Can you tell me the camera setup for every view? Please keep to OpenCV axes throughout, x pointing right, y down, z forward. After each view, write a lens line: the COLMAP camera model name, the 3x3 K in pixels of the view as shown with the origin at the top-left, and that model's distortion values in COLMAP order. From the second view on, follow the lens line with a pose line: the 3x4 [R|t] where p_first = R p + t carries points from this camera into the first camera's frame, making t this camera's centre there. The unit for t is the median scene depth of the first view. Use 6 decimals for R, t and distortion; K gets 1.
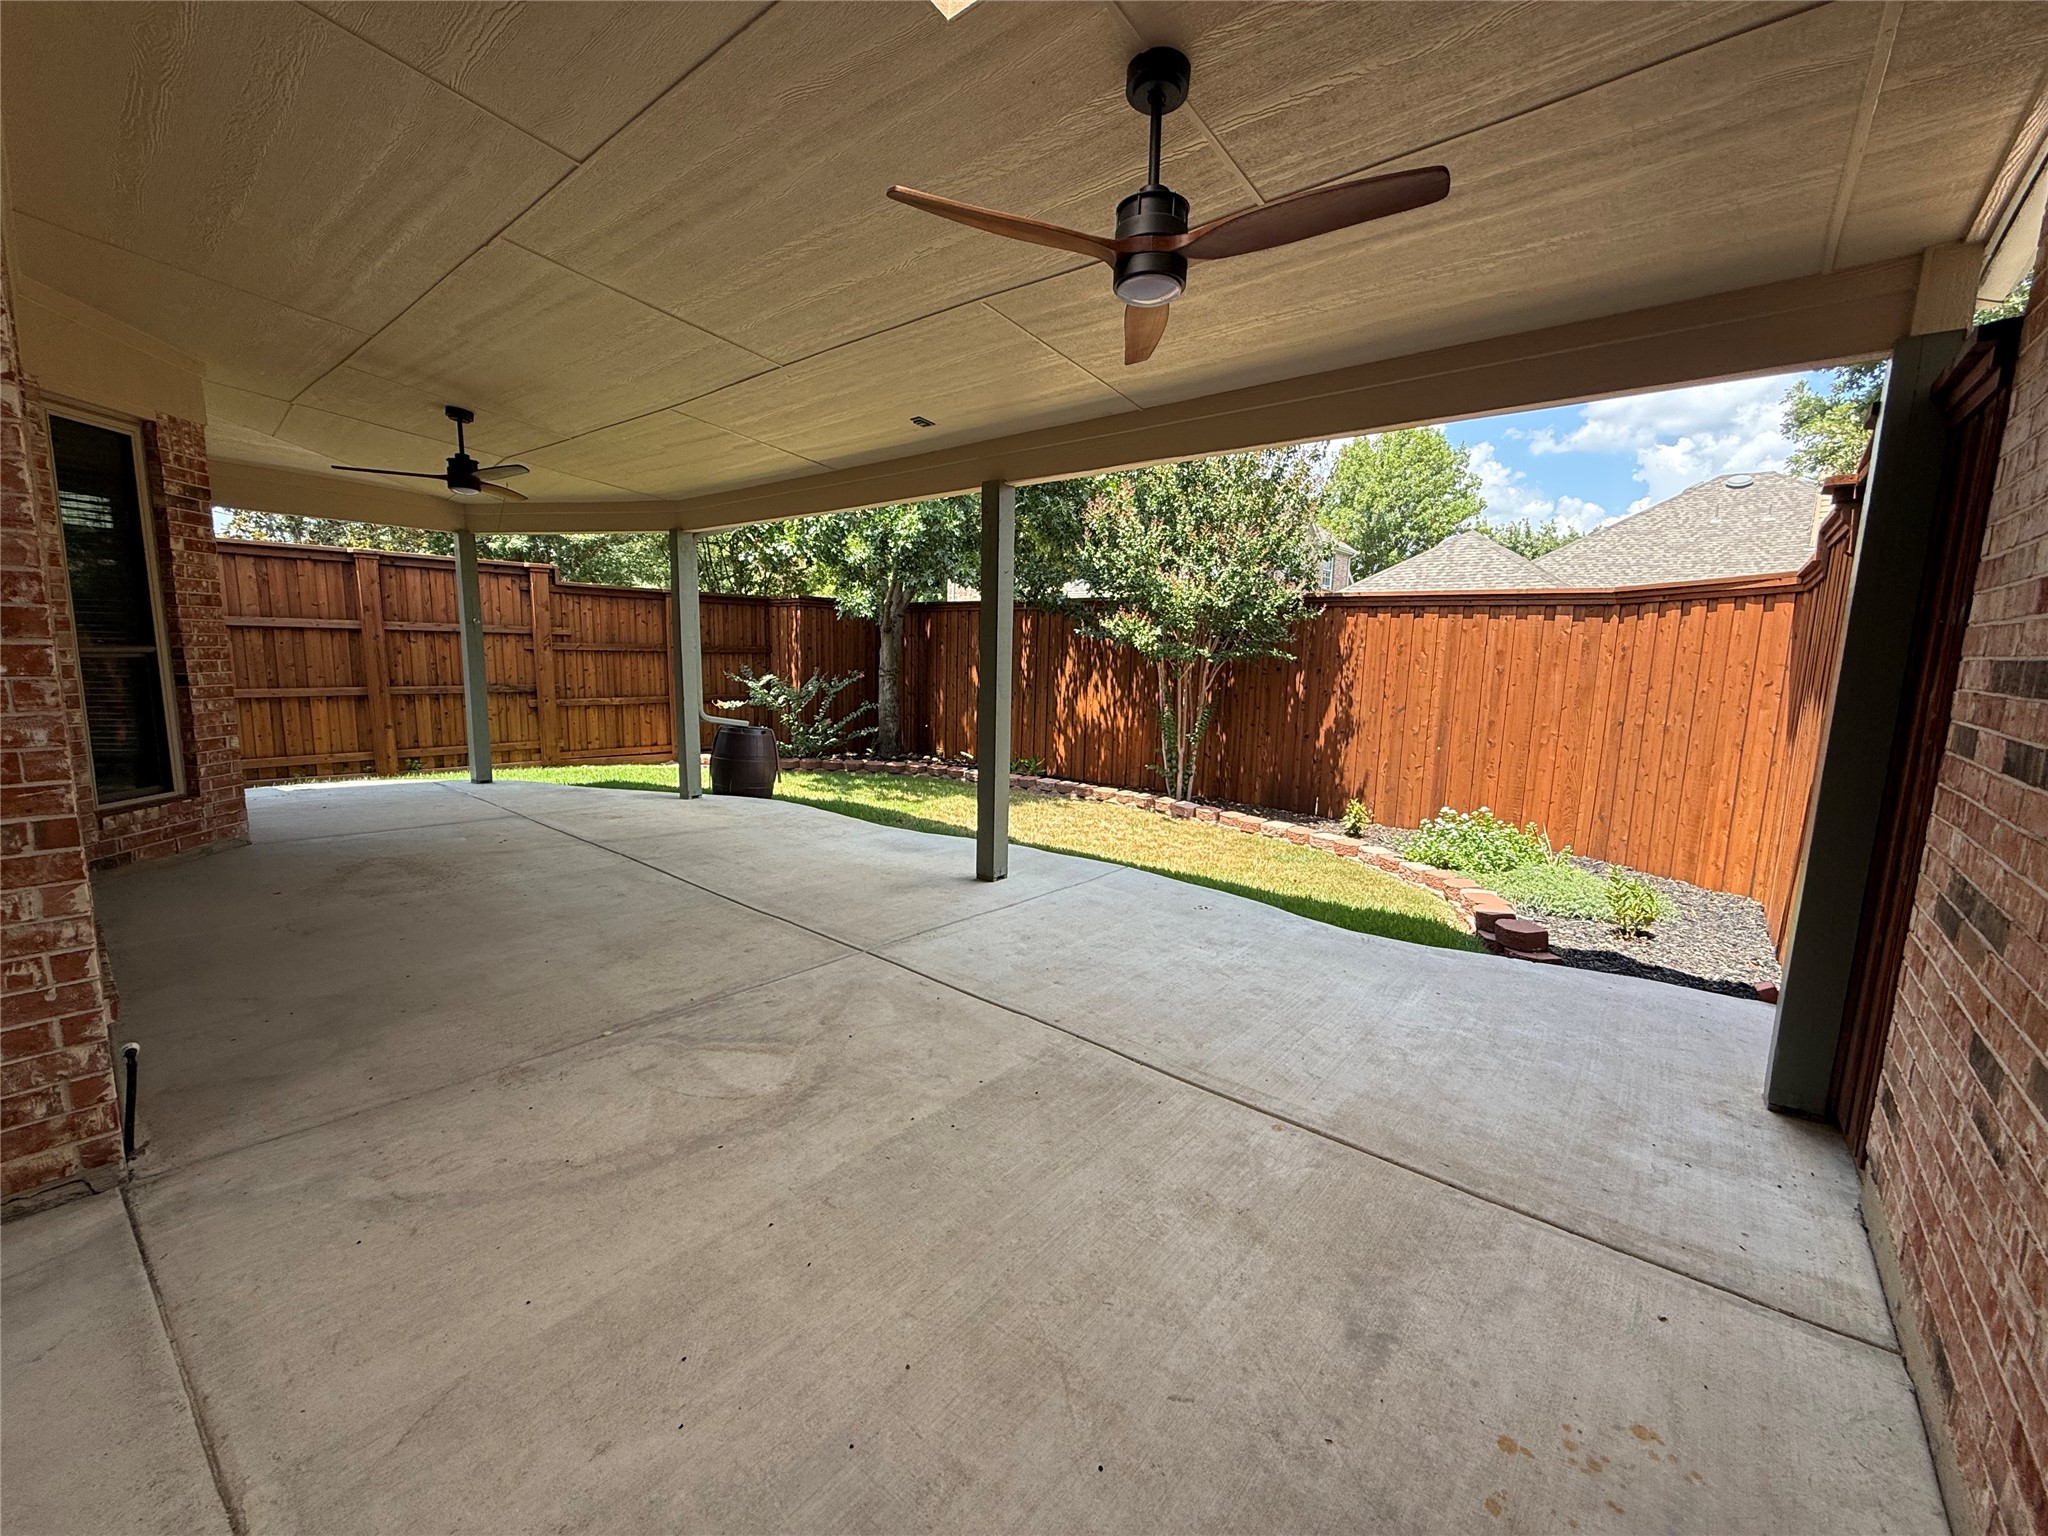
lens RADIAL K [[814.8, 0, 1011.7], [0, 814.8, 765.9], [0, 0, 1]] dist [-0.006724, -0.000010]
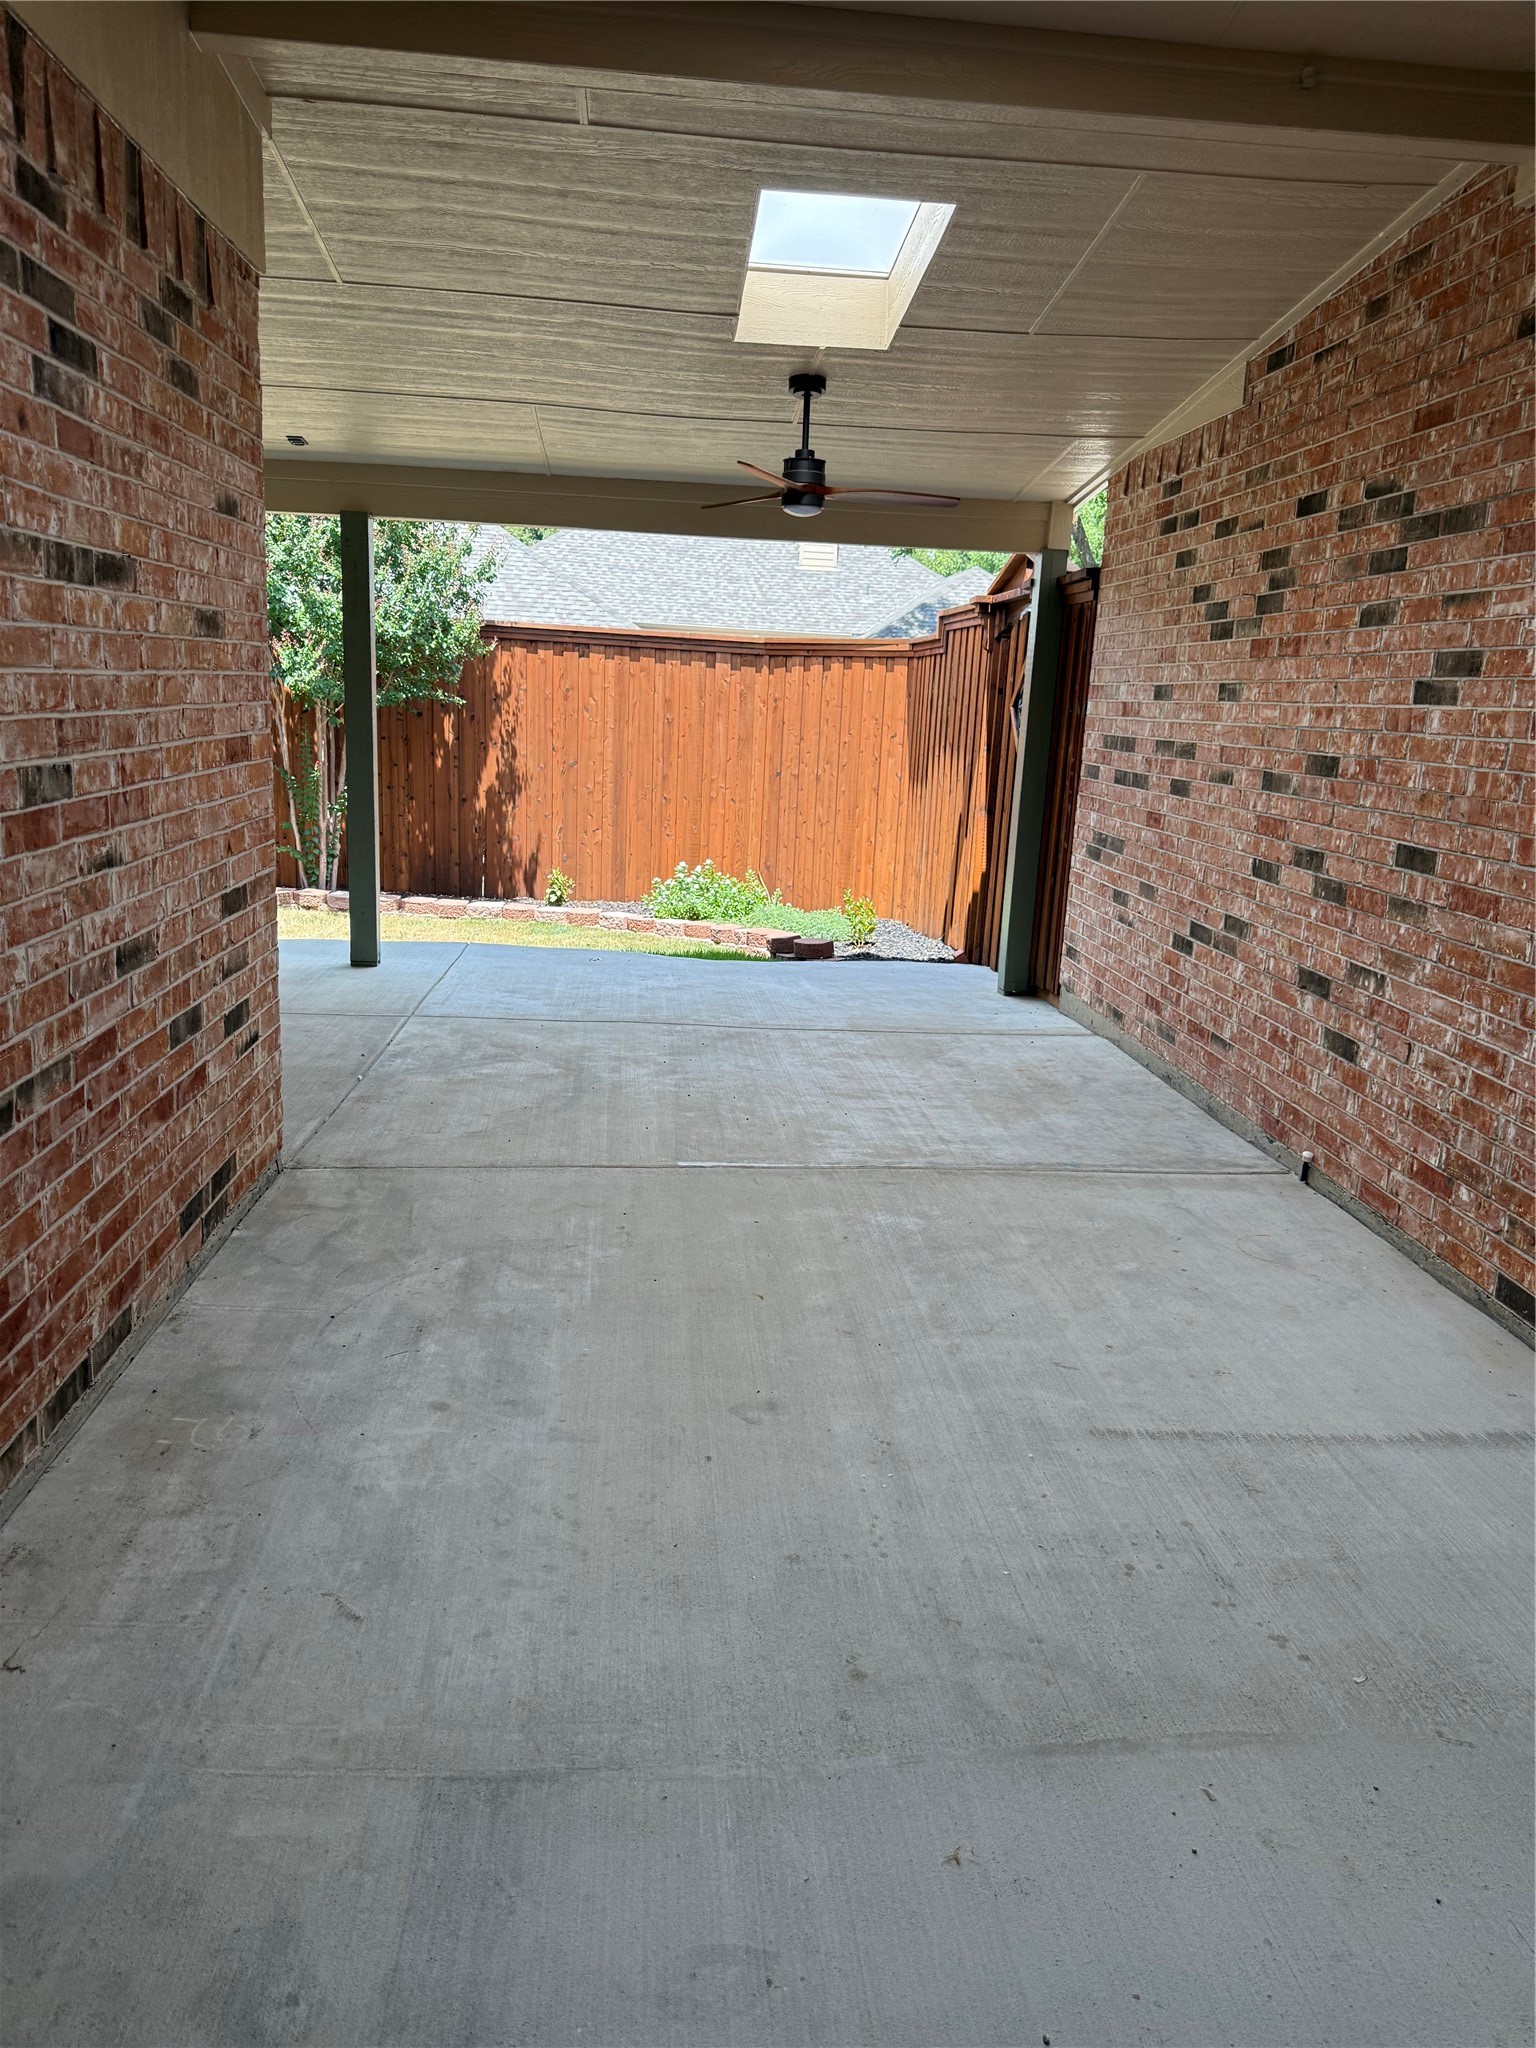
lens RADIAL K [[1445.5, 0, 775.9], [0, 1445.5, 1036.0], [0, 0, 1]] dist [0.044672, -0.046549]
pose [[0.697693, -0.149622, 0.700599, -0.631565], [0.069063, 0.987440, 0.142104, 0.016567], [-0.713061, -0.050760, 0.699262, -0.324460]]
